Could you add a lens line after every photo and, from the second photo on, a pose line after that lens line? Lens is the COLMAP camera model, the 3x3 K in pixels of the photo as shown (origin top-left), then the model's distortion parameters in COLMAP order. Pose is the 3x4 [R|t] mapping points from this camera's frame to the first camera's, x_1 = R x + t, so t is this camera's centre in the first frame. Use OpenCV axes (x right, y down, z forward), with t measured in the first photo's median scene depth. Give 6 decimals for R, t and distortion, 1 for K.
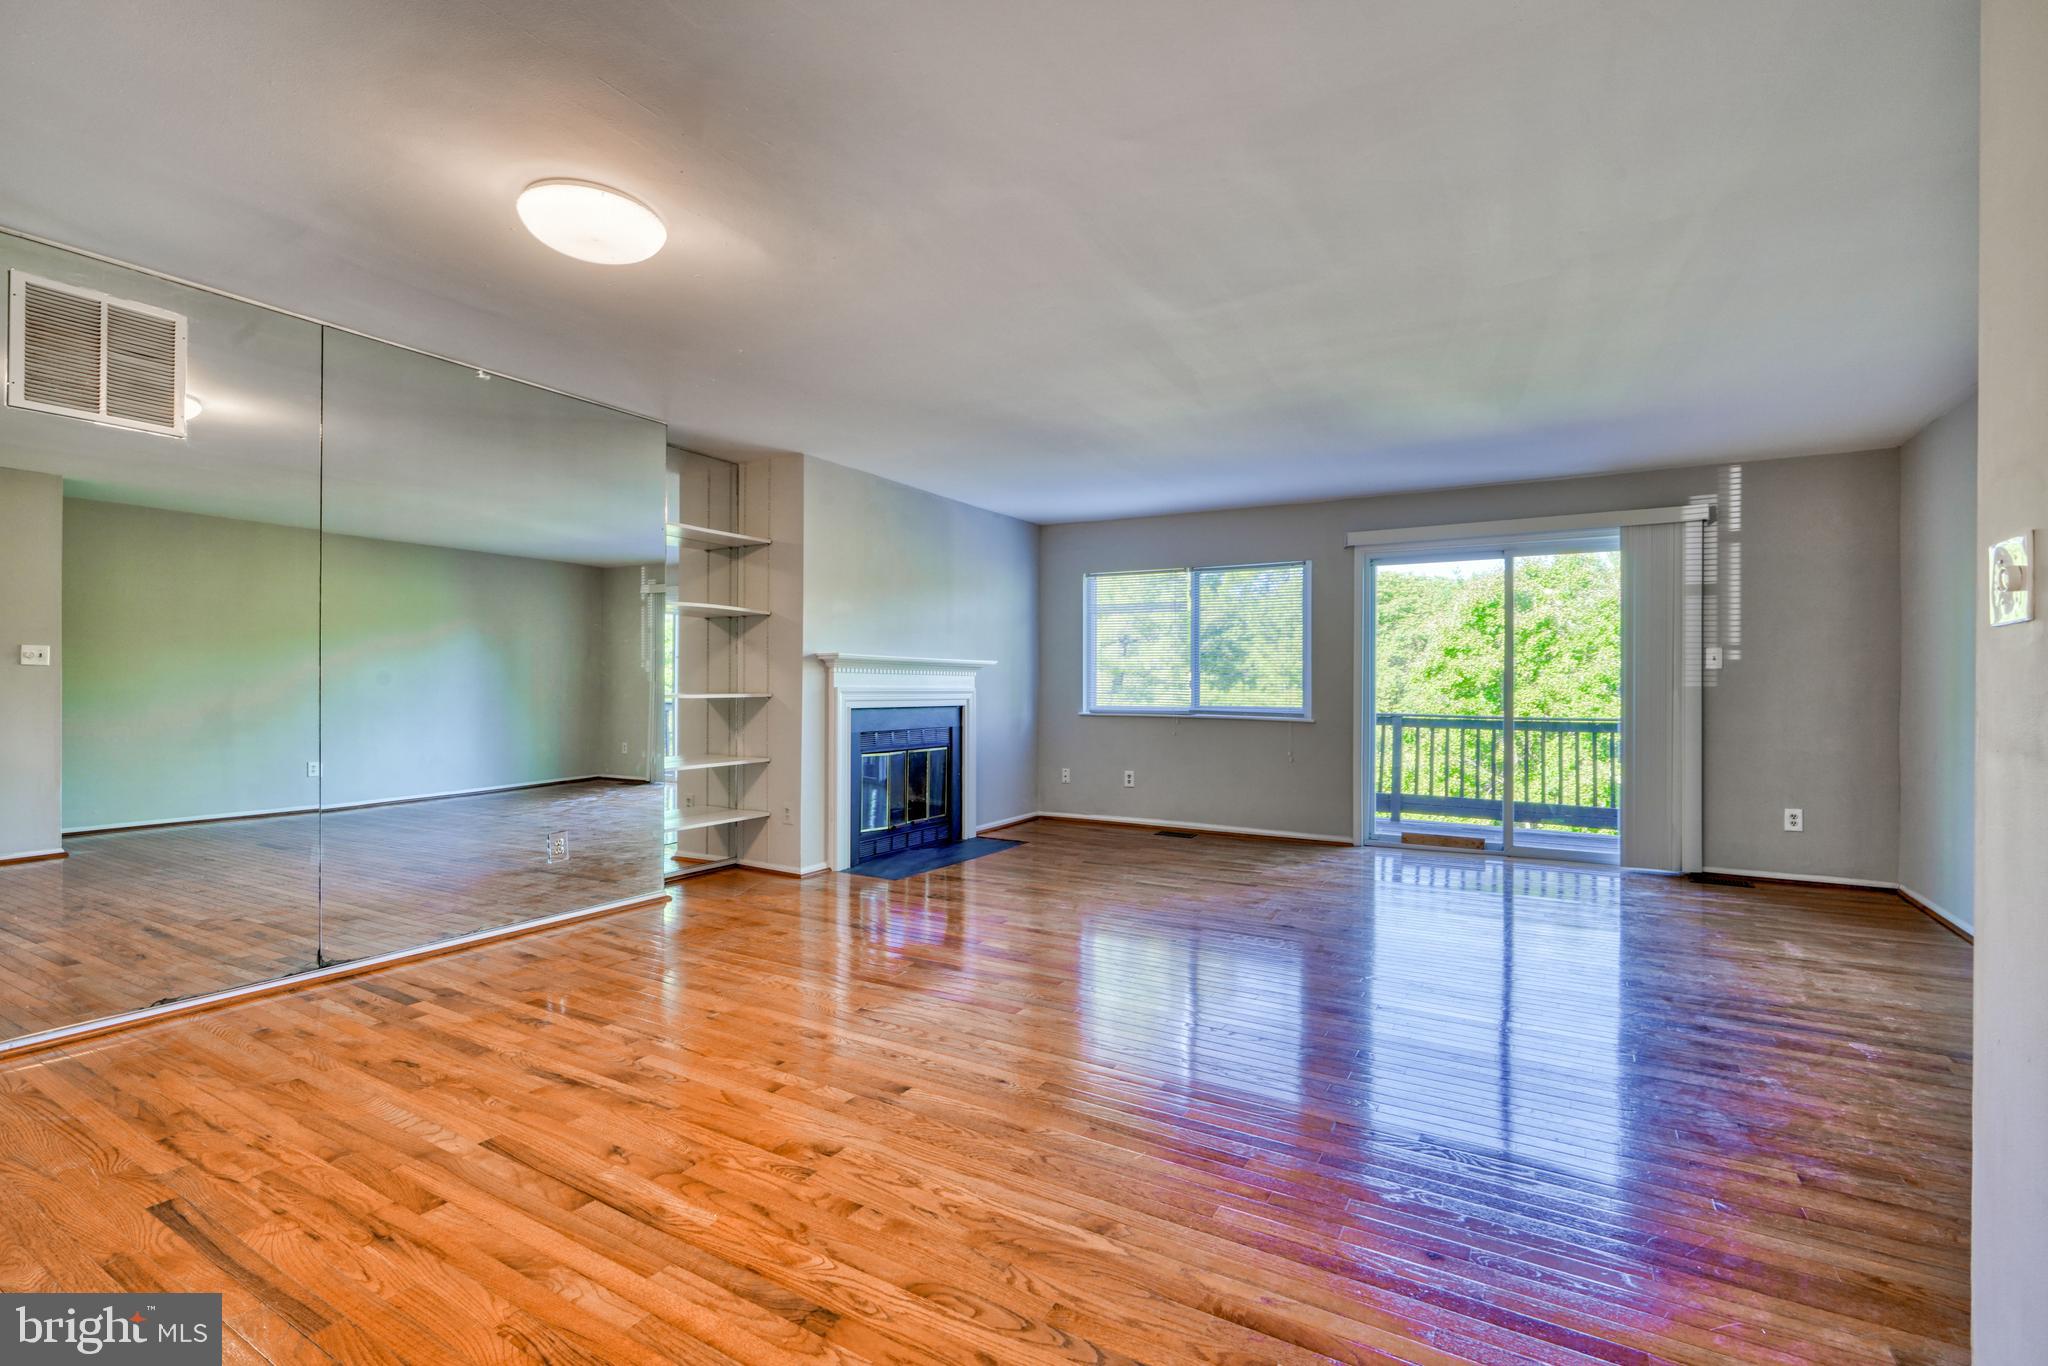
lens RADIAL K [[921.7, 0, 1025.5], [0, 921.7, 690.0], [0, 0, 1]] dist [-0.001143, 0.000016]
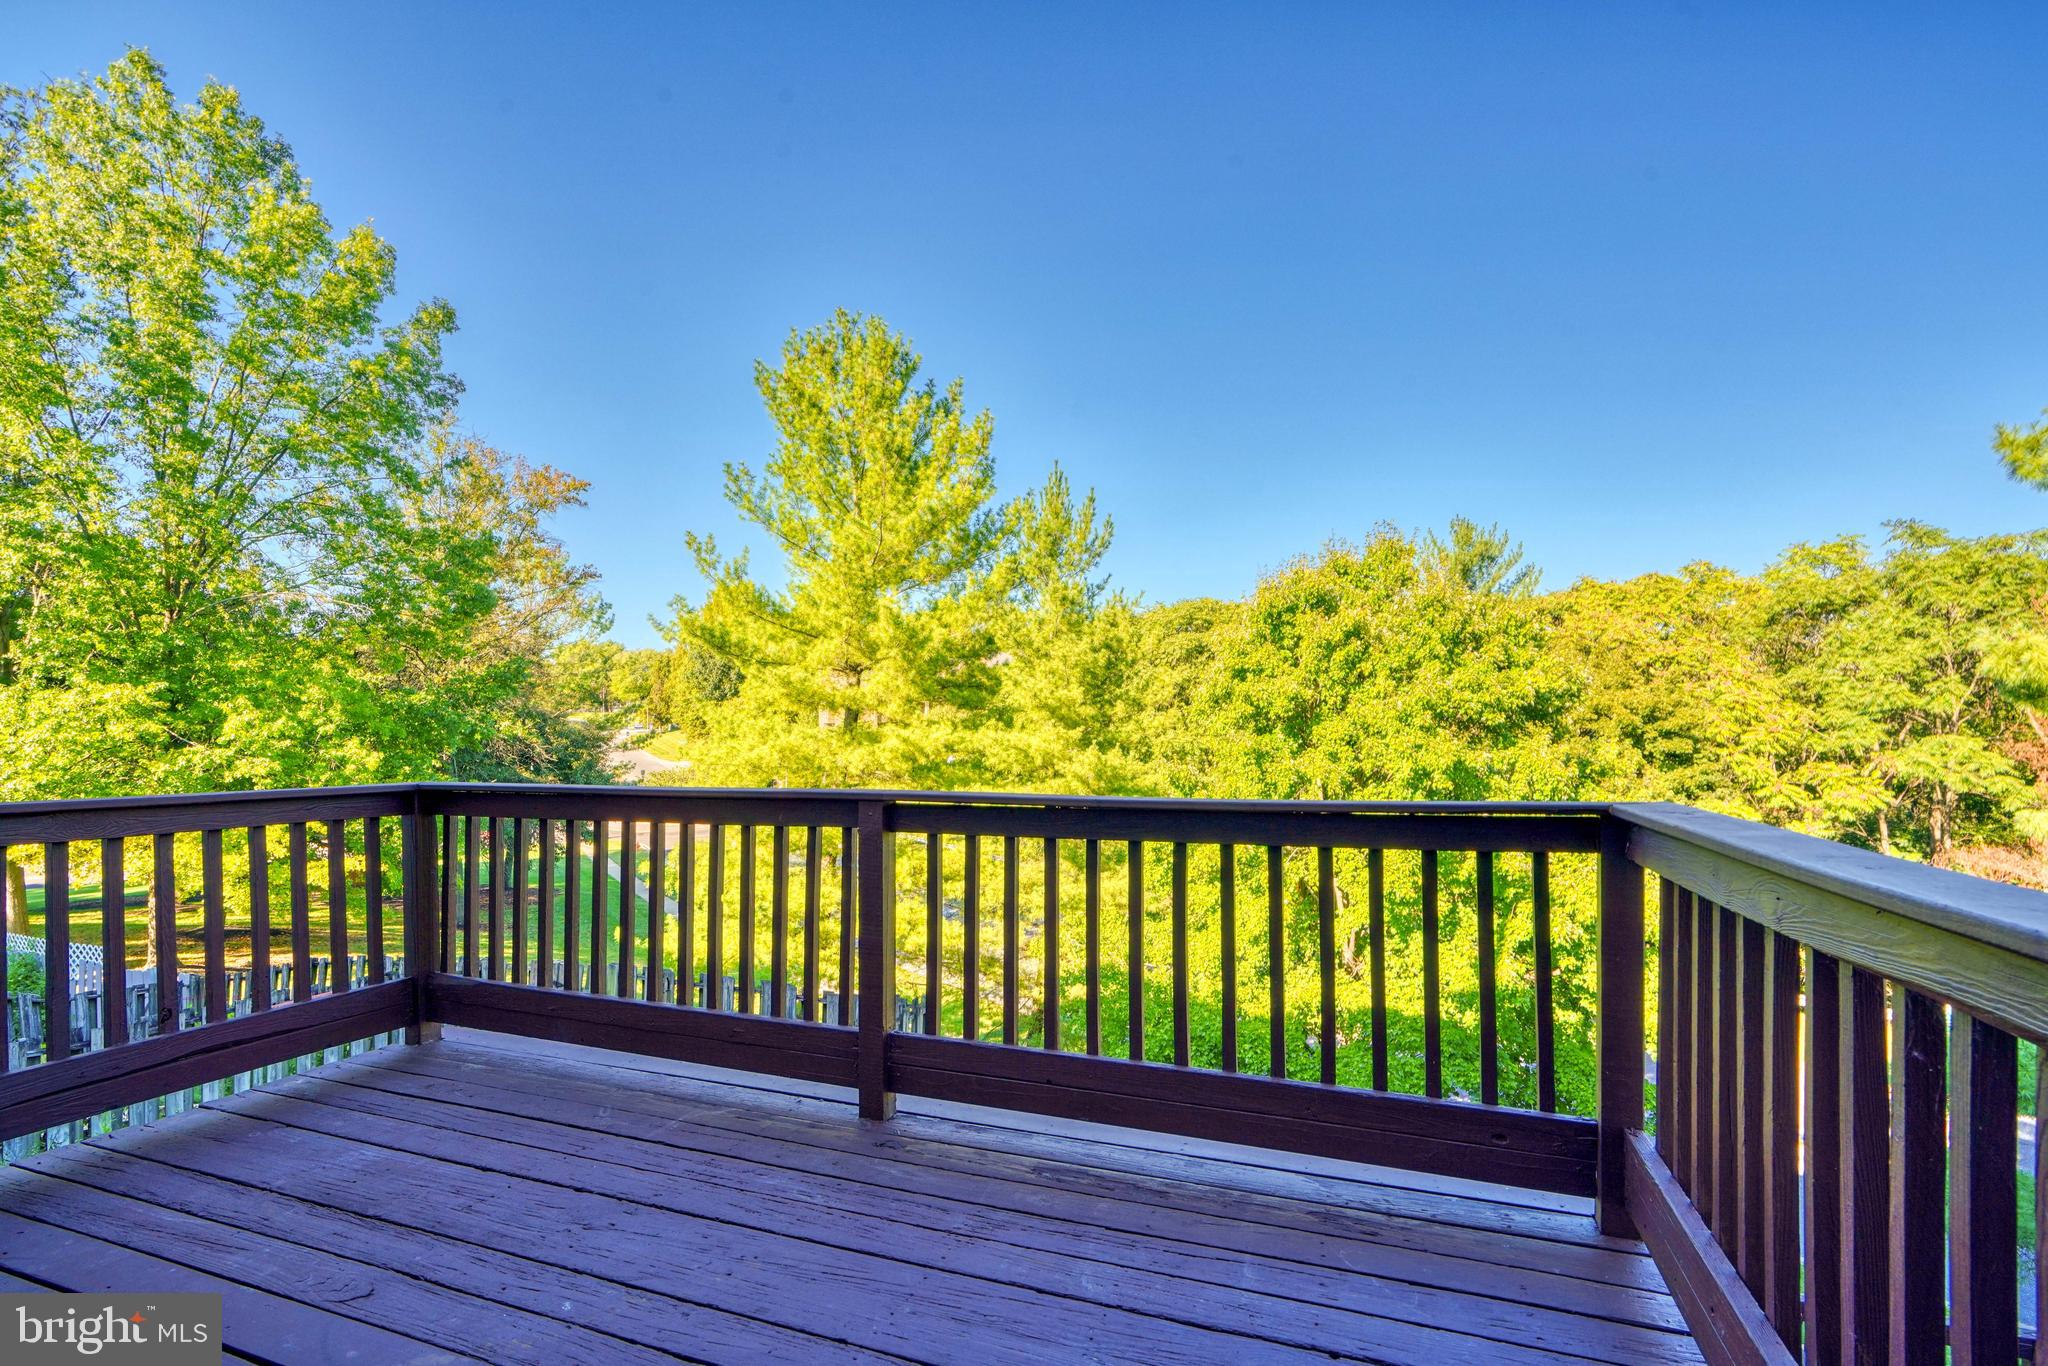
lens RADIAL K [[977.2, 0, 1015.9], [0, 977.2, 737.9], [0, 0, 1]] dist [0.000080, 0.000088]
pose [[0.987479, -0.016683, 0.156863, 0.394269], [0.015986, 0.999856, 0.005705, 0.010081], [-0.156936, -0.003126, 0.987604, 0.615188]]
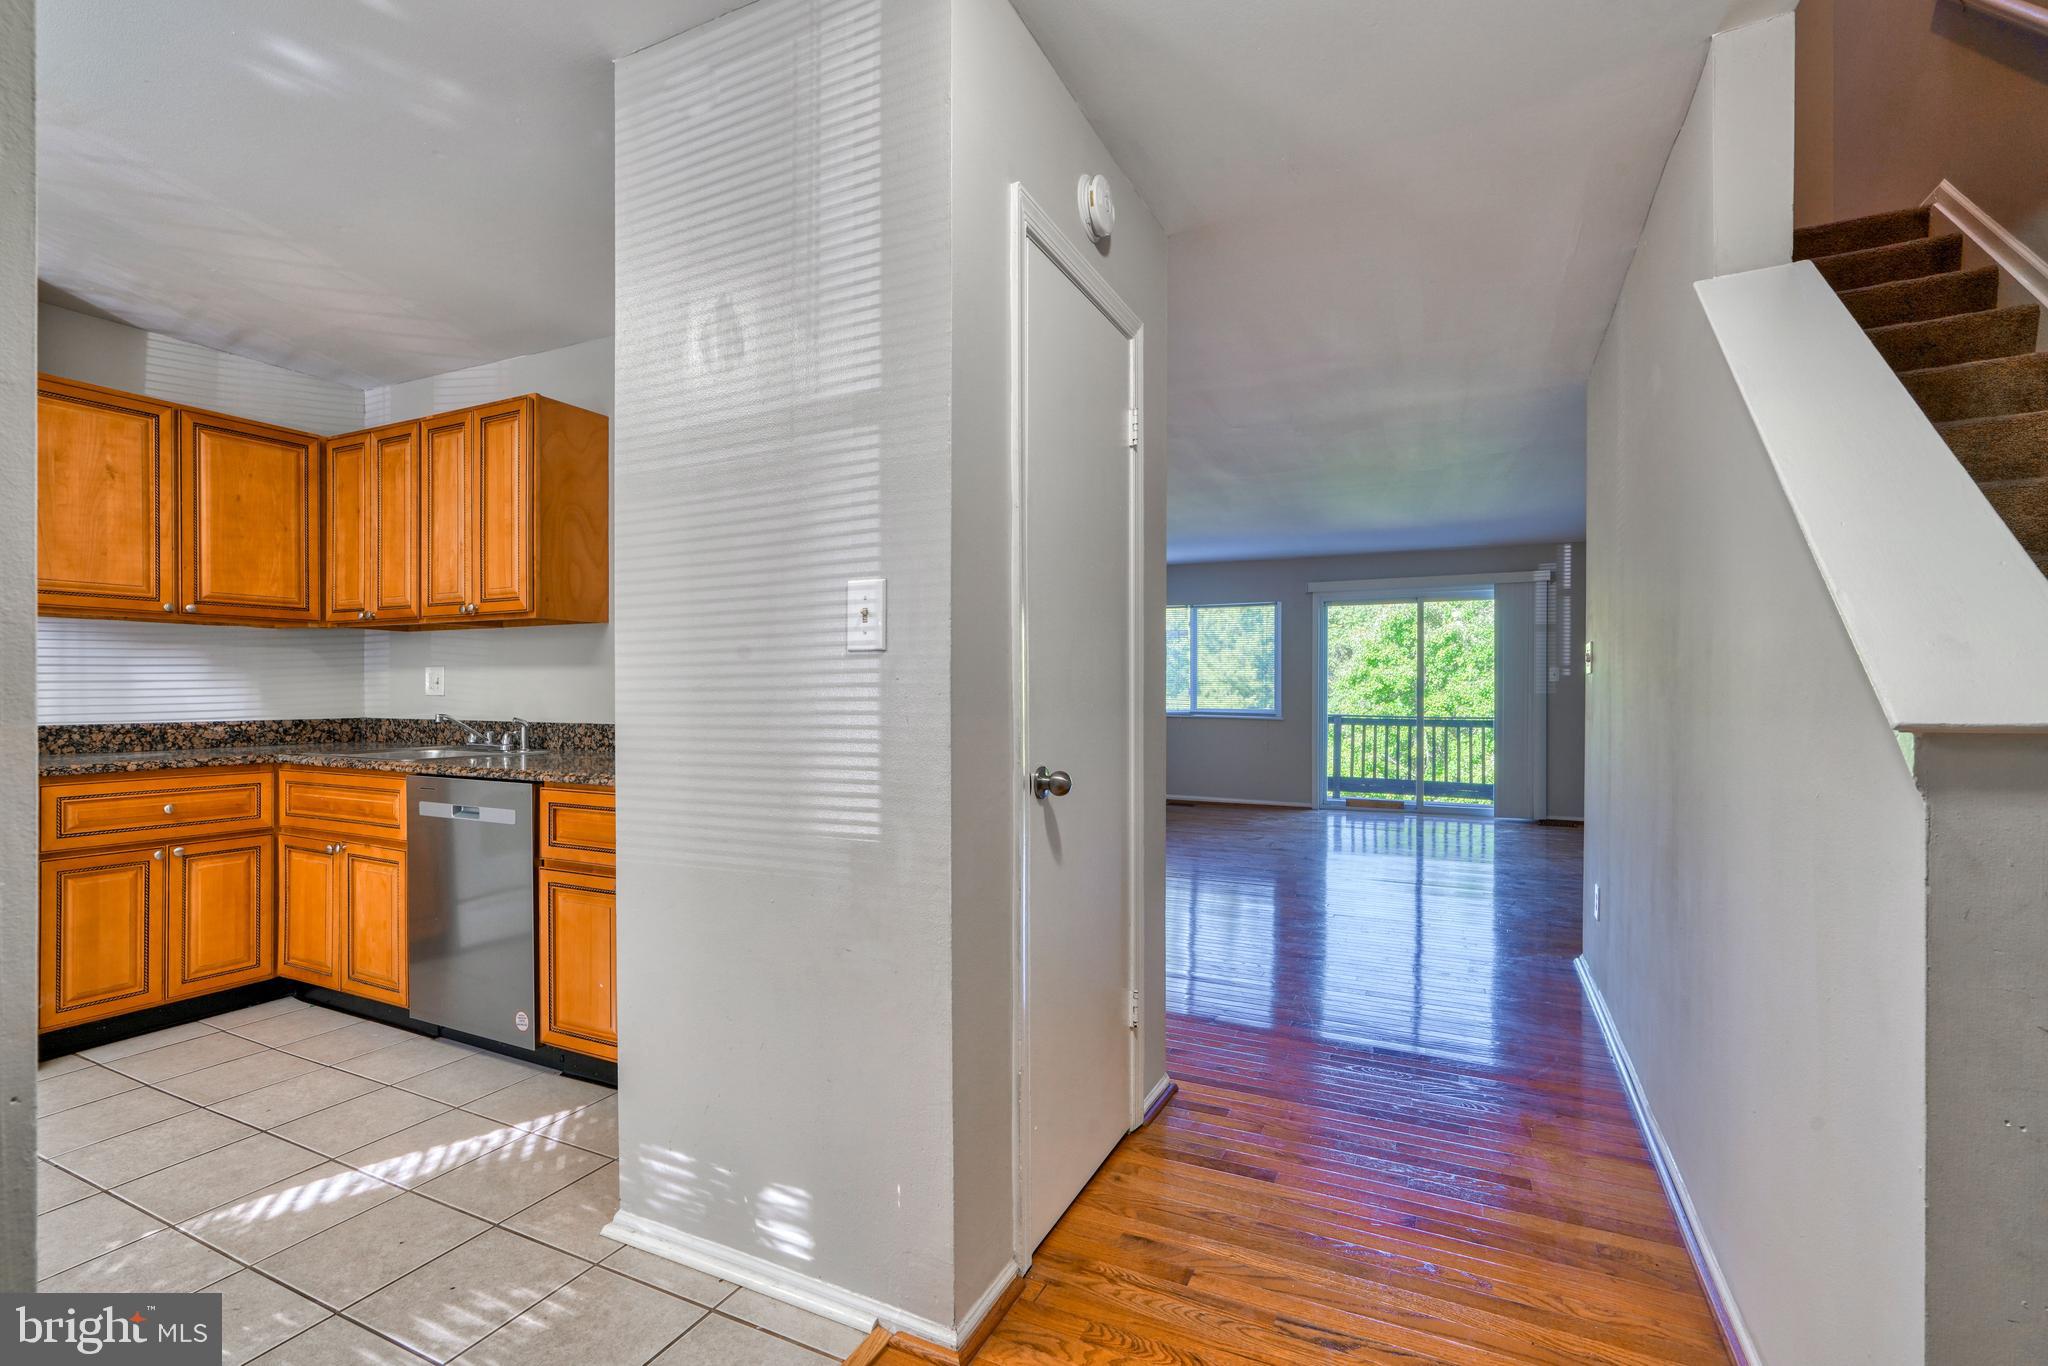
lens RADIAL K [[921.9, 0, 1021.7], [0, 921.9, 703.1], [0, 0, 1]] dist [-0.002183, -0.000118]
pose [[0.997375, -0.003805, 0.072307, -0.136159], [0.003281, 0.999967, 0.007366, -0.001037], [-0.072332, -0.007109, 0.997355, -0.266096]]
